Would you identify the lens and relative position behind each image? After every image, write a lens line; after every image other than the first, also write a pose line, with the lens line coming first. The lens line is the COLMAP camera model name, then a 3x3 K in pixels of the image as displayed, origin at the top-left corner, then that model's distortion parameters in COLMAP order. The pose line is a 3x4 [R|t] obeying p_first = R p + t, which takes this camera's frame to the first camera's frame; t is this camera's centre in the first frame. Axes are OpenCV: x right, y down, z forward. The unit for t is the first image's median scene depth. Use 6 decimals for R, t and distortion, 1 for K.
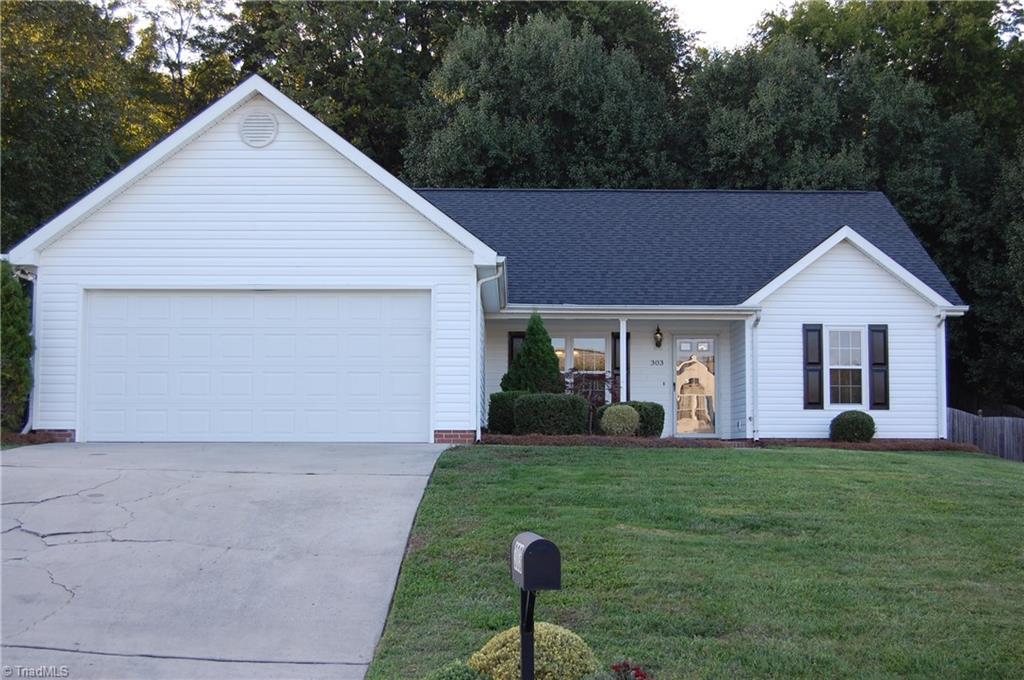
lens RADIAL K [[1374.0, 0, 513.5], [0, 1374.0, 337.2], [0, 0, 1]] dist [-0.038188, 0.000000]
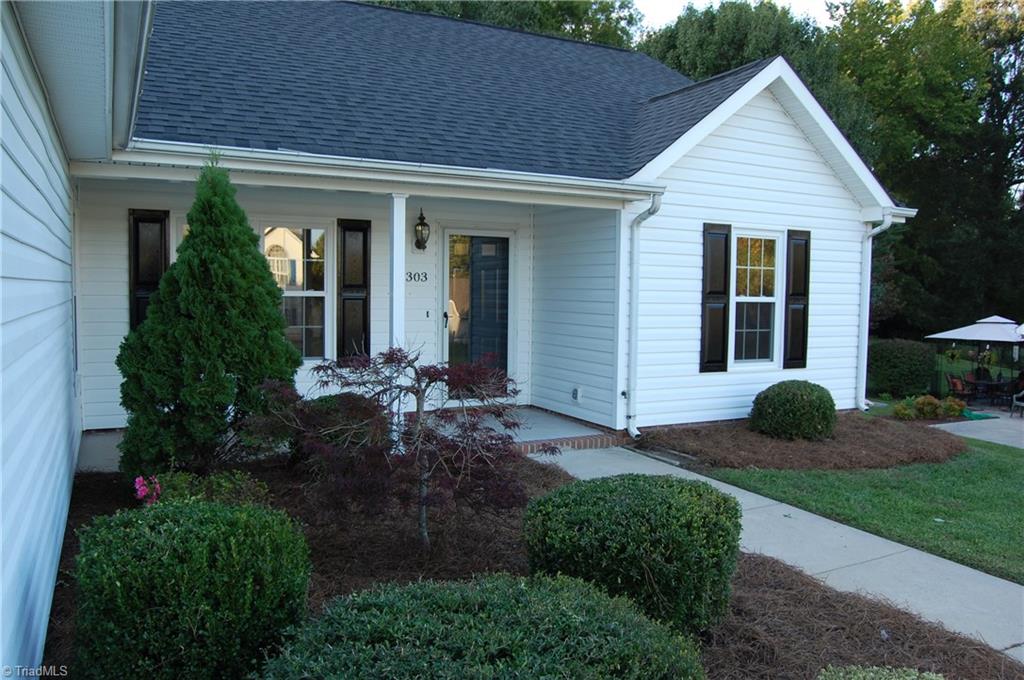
lens RADIAL K [[803.7, 0, 521.9], [0, 803.7, 336.9], [0, 0, 1]] dist [-0.094371, 0.038054]
pose [[0.886192, -0.019338, 0.462915, -0.010148], [-0.050579, 0.989120, 0.138146, -0.004896], [-0.460550, -0.145838, 0.875571, 0.739991]]
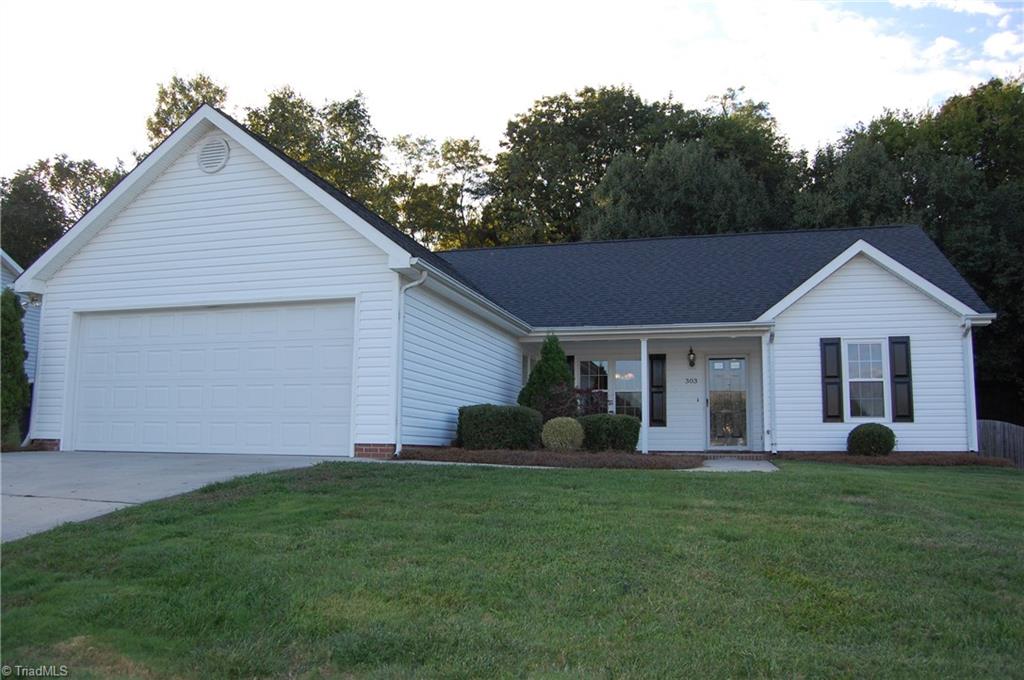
lens RADIAL K [[803.7, 0, 507.4], [0, 803.7, 341.5], [0, 0, 1]] dist [-0.094371, 0.038054]
pose [[0.959946, -0.030196, -0.278555, 0.152283], [0.015076, 0.998302, -0.056266, 0.022369], [0.279781, 0.049813, 0.958771, 0.373219]]
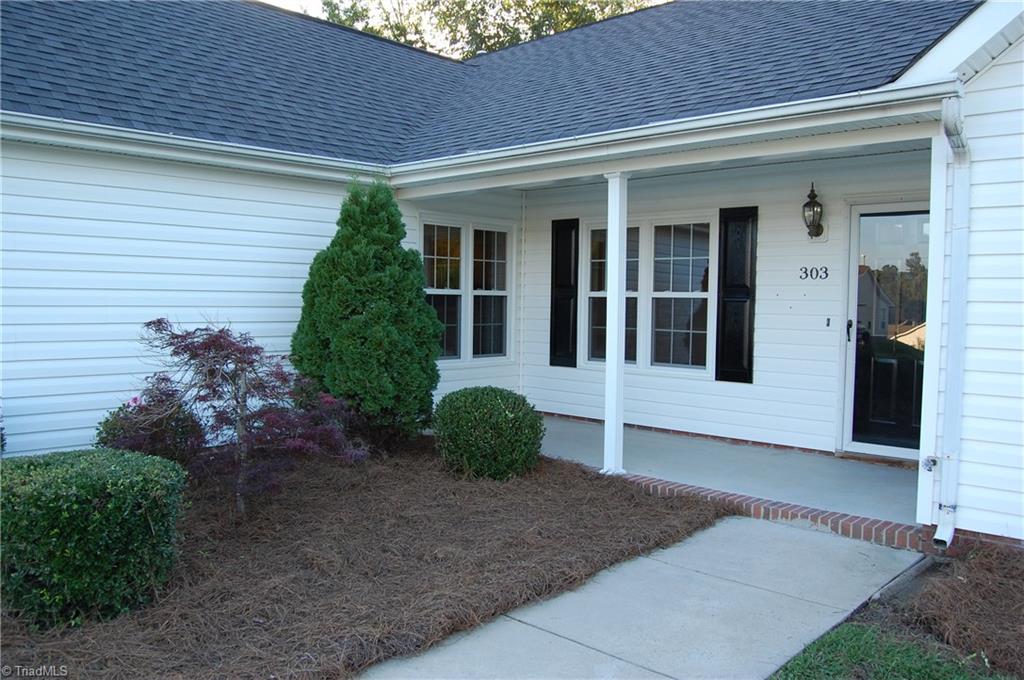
lens RADIAL K [[803.7, 0, 509.0], [0, 803.7, 338.7], [0, 0, 1]] dist [-0.094371, 0.038054]
pose [[0.717245, 0.042186, -0.695543, 0.224323], [0.045615, 0.993182, 0.107276, 0.008749], [0.695327, -0.108670, 0.710430, 0.809099]]
